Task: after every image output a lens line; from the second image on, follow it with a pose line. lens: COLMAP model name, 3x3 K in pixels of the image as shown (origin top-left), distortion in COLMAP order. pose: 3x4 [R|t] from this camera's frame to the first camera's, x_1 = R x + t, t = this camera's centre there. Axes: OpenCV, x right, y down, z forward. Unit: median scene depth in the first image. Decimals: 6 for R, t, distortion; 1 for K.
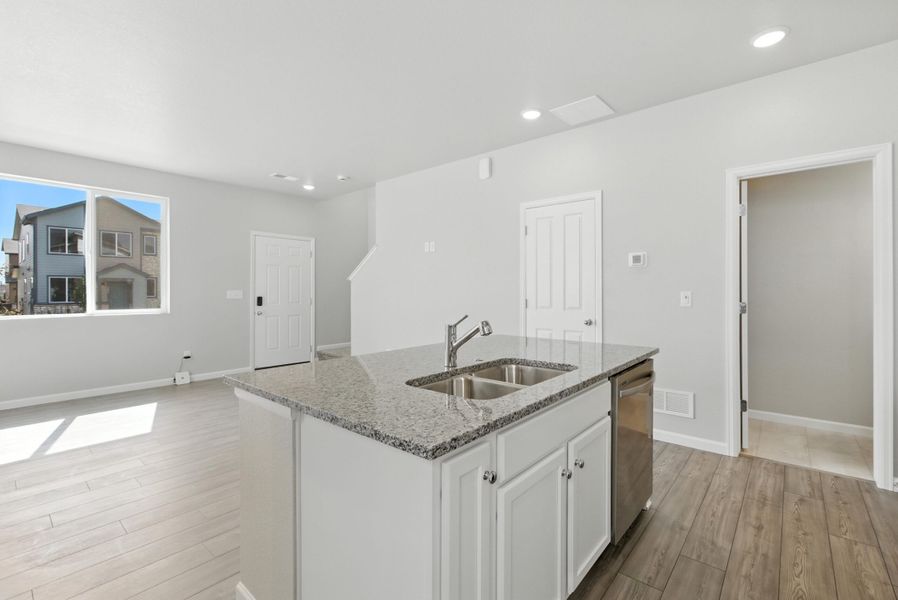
lens RADIAL K [[437.5, 0, 417.1], [0, 437.5, 290.8], [0, 0, 1]] dist [0.006577, 0.000108]
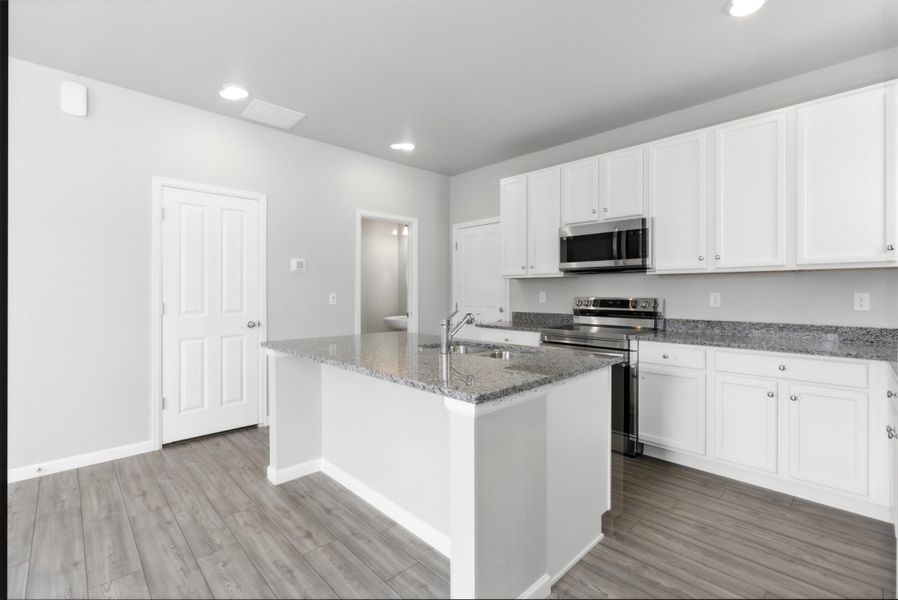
lens RADIAL K [[401.3, 0, 465.1], [0, 401.3, 290.8], [0, 0, 1]] dist [-0.007157, 0.004781]
pose [[0.001025, 0.002953, 0.999995, -0.515759], [0.000910, 0.999995, -0.002954, -0.000725], [-0.999999, 0.000913, 0.001022, 0.535084]]
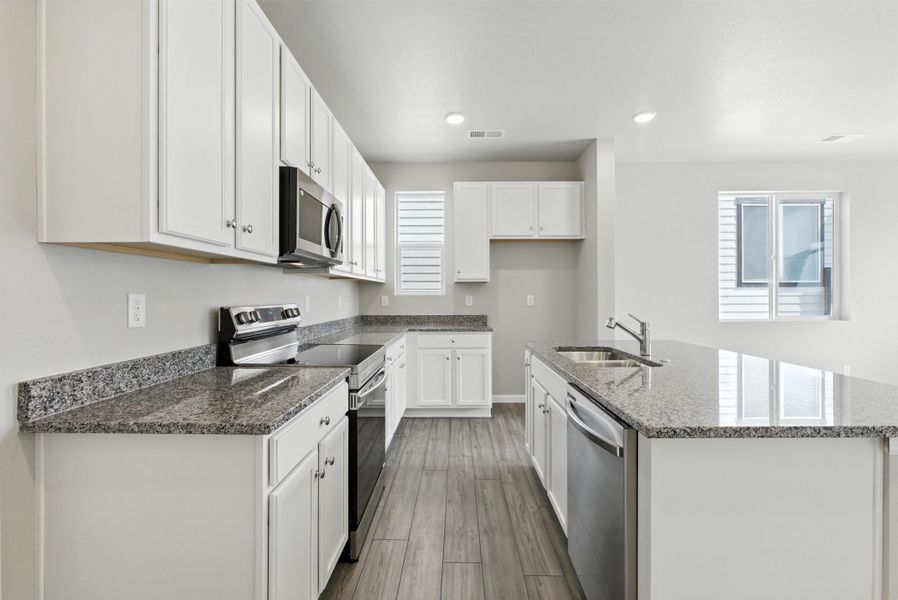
lens RADIAL K [[401.3, 0, 450.3], [0, 401.3, 295.4], [0, 0, 1]] dist [-0.007157, 0.004781]
pose [[-0.723472, 0.001698, -0.690352, 0.636023], [0.001451, 0.999999, 0.000940, -0.000293], [0.690352, -0.000321, -0.723473, 0.781286]]
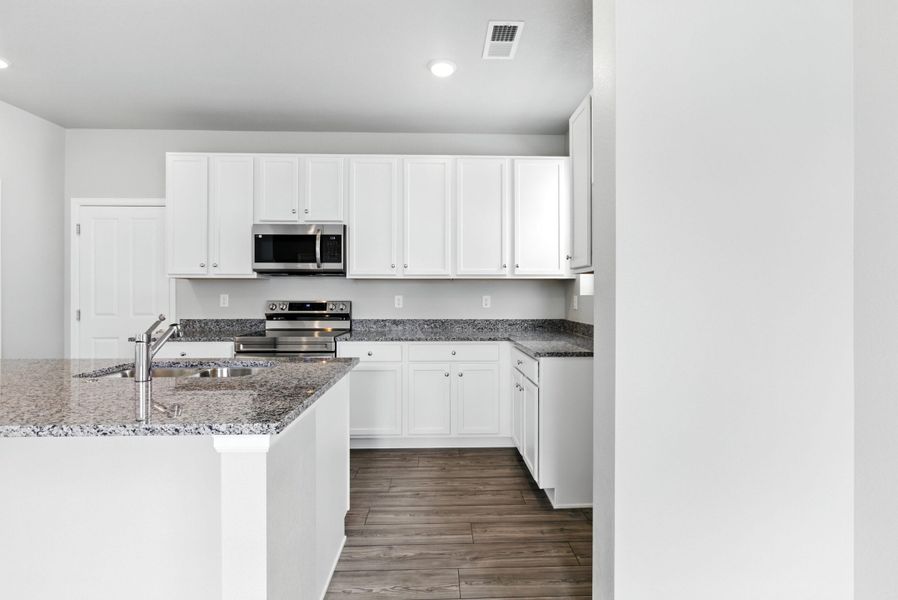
lens RADIAL K [[401.3, 0, 447.0], [0, 401.3, 294.2], [0, 0, 1]] dist [-0.007157, 0.004781]
pose [[-0.719593, 0.000393, 0.694396, -0.453742], [0.000259, 1.000000, -0.000297, -0.001868], [-0.694396, -0.000034, -0.719593, 0.640639]]
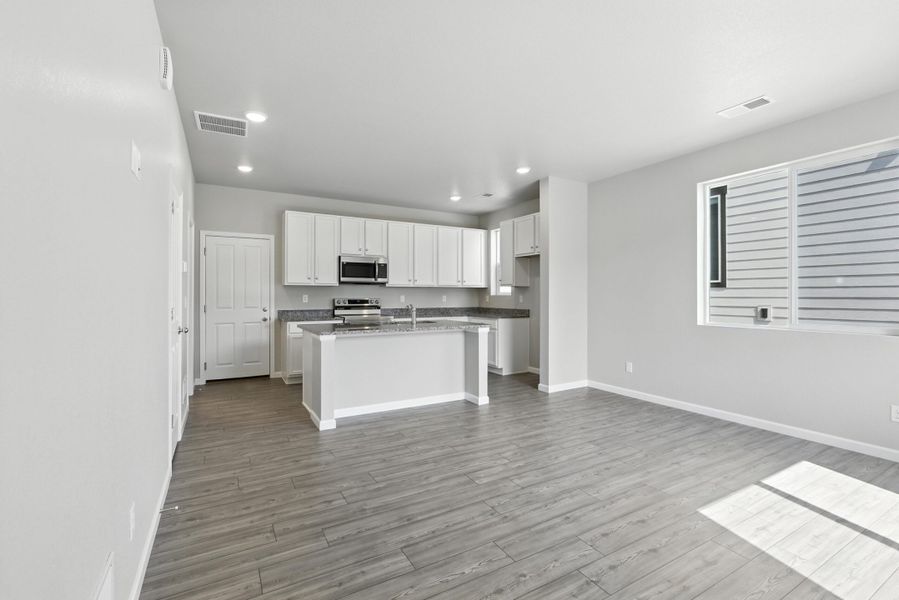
lens RADIAL K [[401.7, 0, 444.0], [0, 401.7, 295.5], [0, 0, 1]] dist [-0.007157, 0.004781]
pose [[-0.960023, -0.000947, 0.279918, -0.376015], [-0.000339, 0.999997, 0.002218, -0.003051], [-0.279920, 0.002035, -0.960021, 1.687569]]
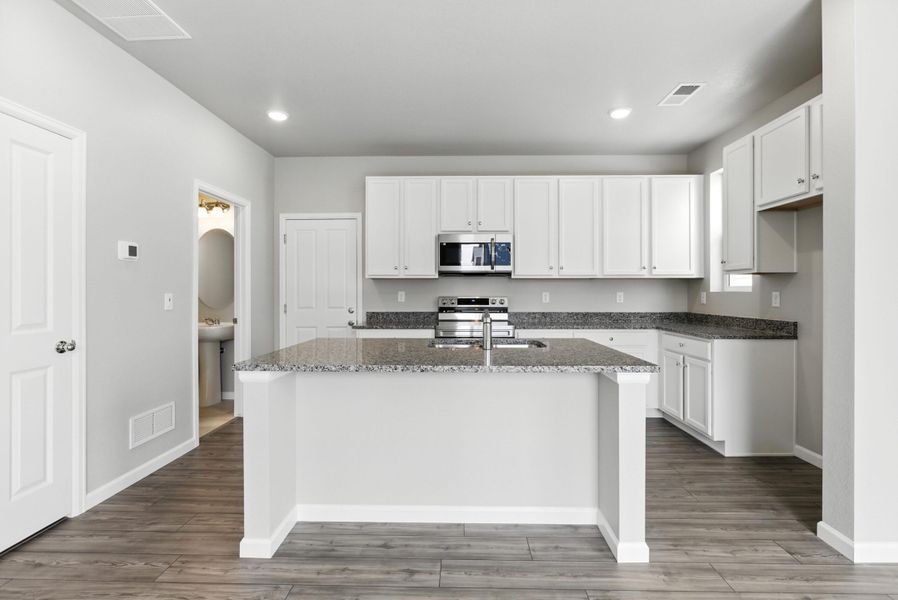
lens RADIAL K [[401.3, 0, 453.0], [0, 401.3, 293.6], [0, 0, 1]] dist [-0.007157, 0.004781]
pose [[-0.686425, -0.002218, 0.727197, -0.355950], [0.001473, 0.999989, 0.004440, -0.000802], [-0.727199, 0.004119, -0.686414, 1.011409]]
